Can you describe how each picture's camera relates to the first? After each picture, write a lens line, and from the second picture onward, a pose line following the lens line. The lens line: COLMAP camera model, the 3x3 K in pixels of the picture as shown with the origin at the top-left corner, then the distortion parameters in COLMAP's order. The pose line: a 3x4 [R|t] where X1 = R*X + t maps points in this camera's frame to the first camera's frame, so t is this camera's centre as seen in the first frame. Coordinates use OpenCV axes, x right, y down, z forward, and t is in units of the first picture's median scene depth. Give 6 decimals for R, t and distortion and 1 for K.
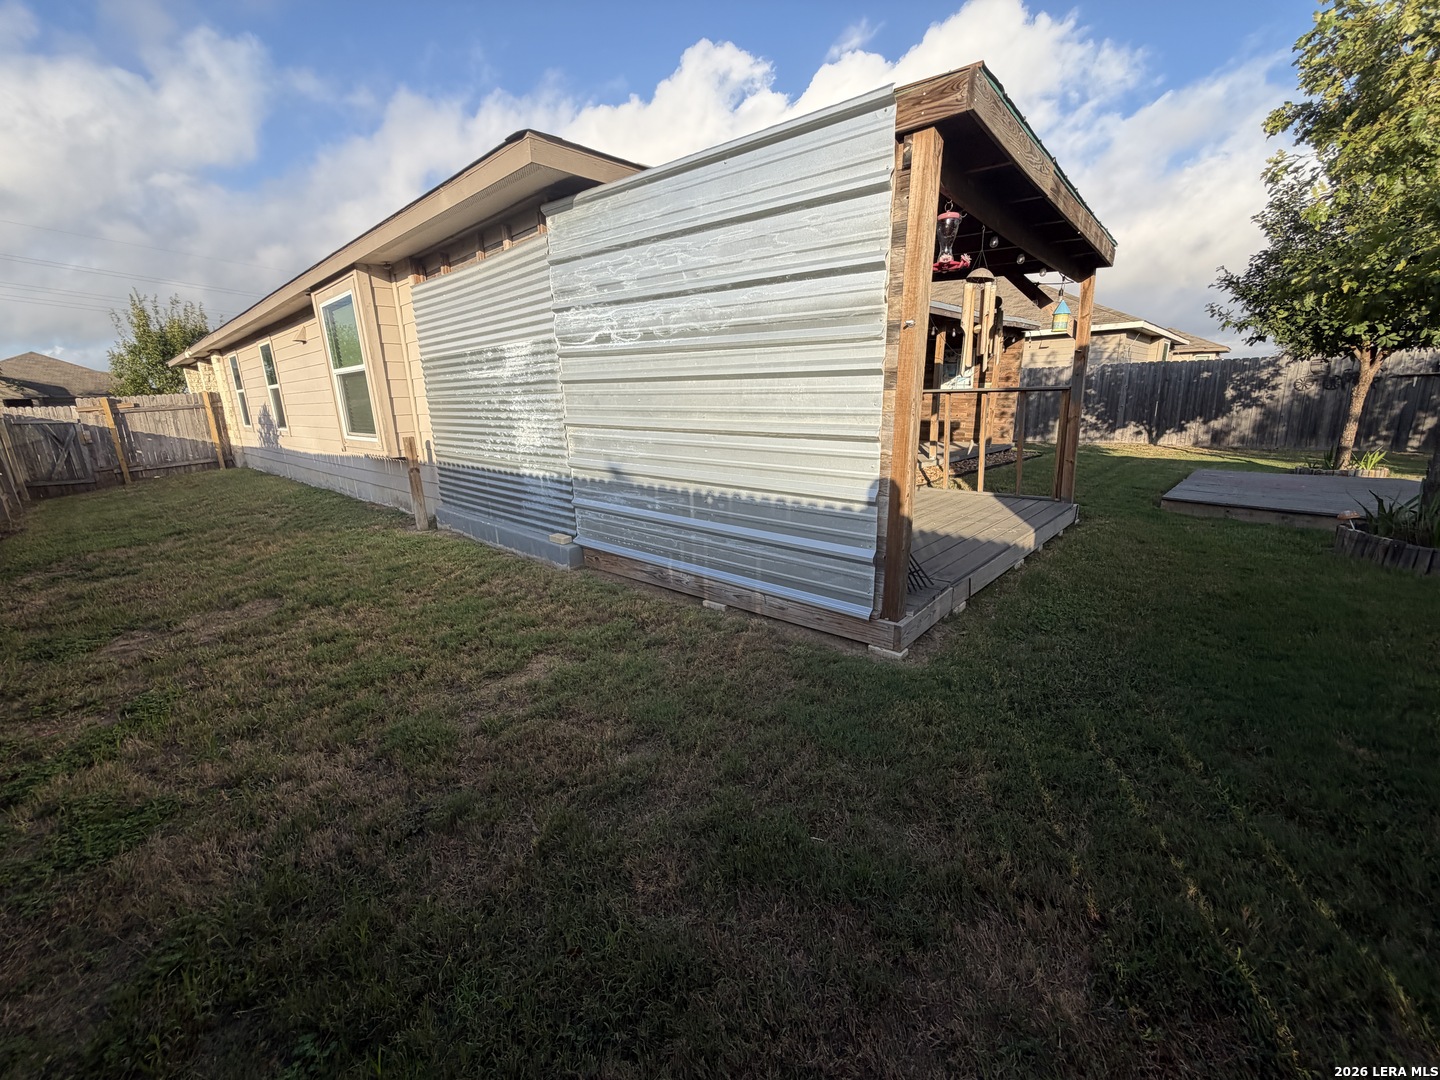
lens RADIAL K [[574.0, 0, 718.9], [0, 574.0, 539.8], [0, 0, 1]] dist [-0.000984, 0.000360]
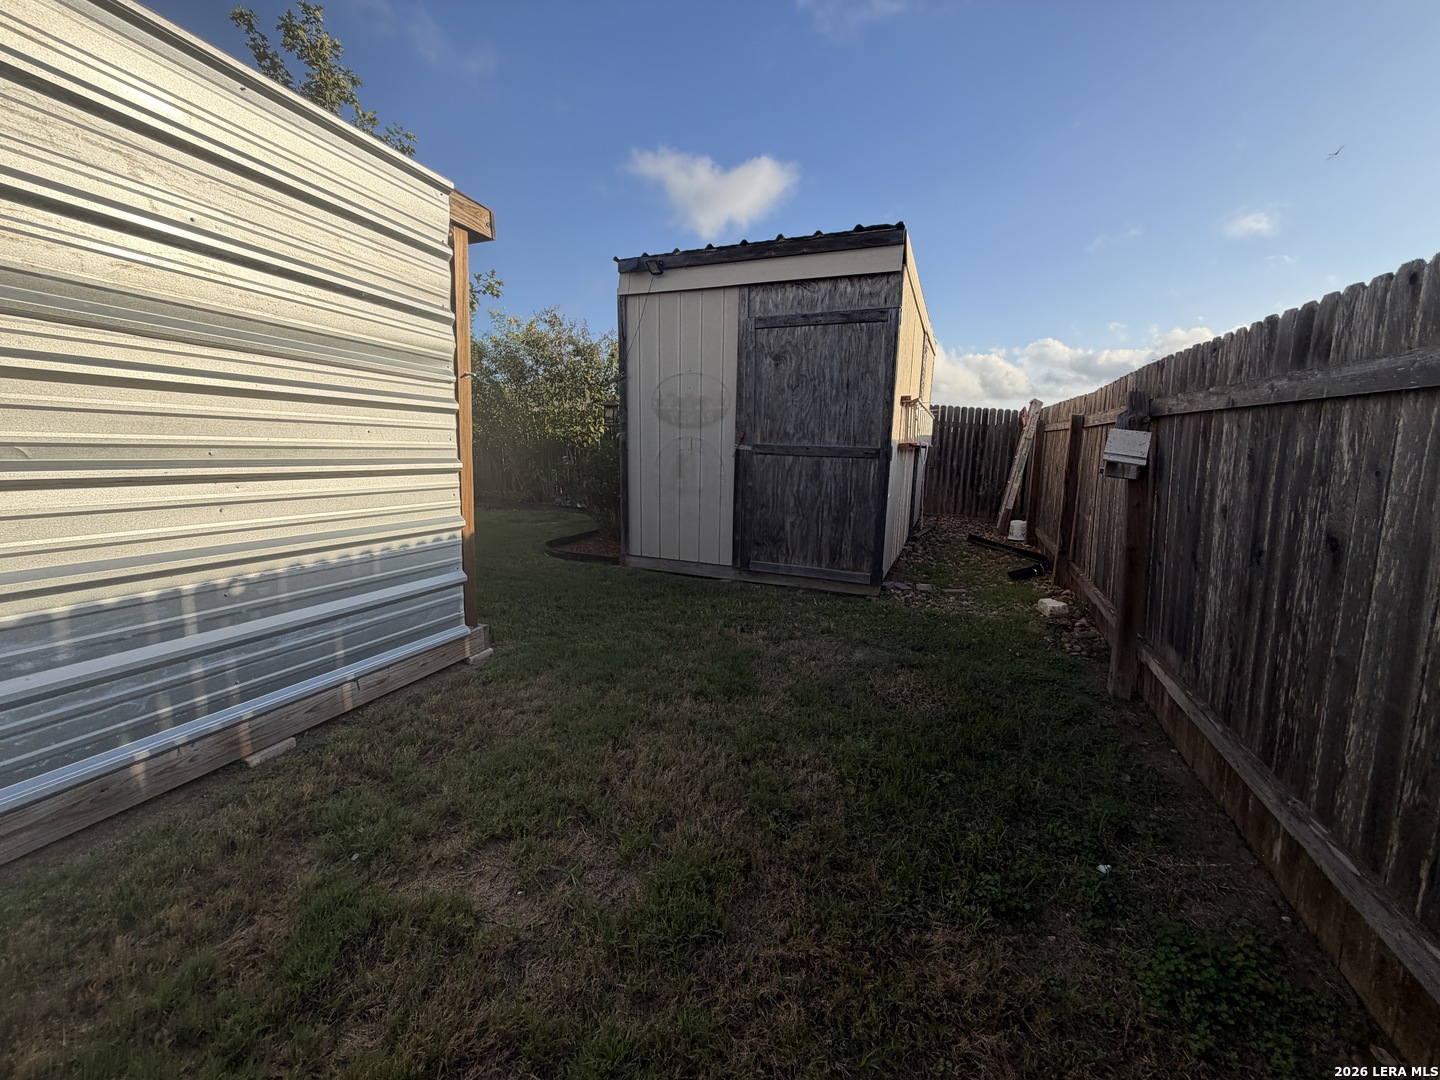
lens RADIAL K [[574.0, 0, 718.9], [0, 574.0, 539.8], [0, 0, 1]] dist [-0.000984, 0.000360]
pose [[-0.335278, -0.143172, 0.931177, -0.974603], [0.215188, 0.950620, 0.223642, -0.189794], [-0.917215, 0.275361, -0.287913, 0.898140]]
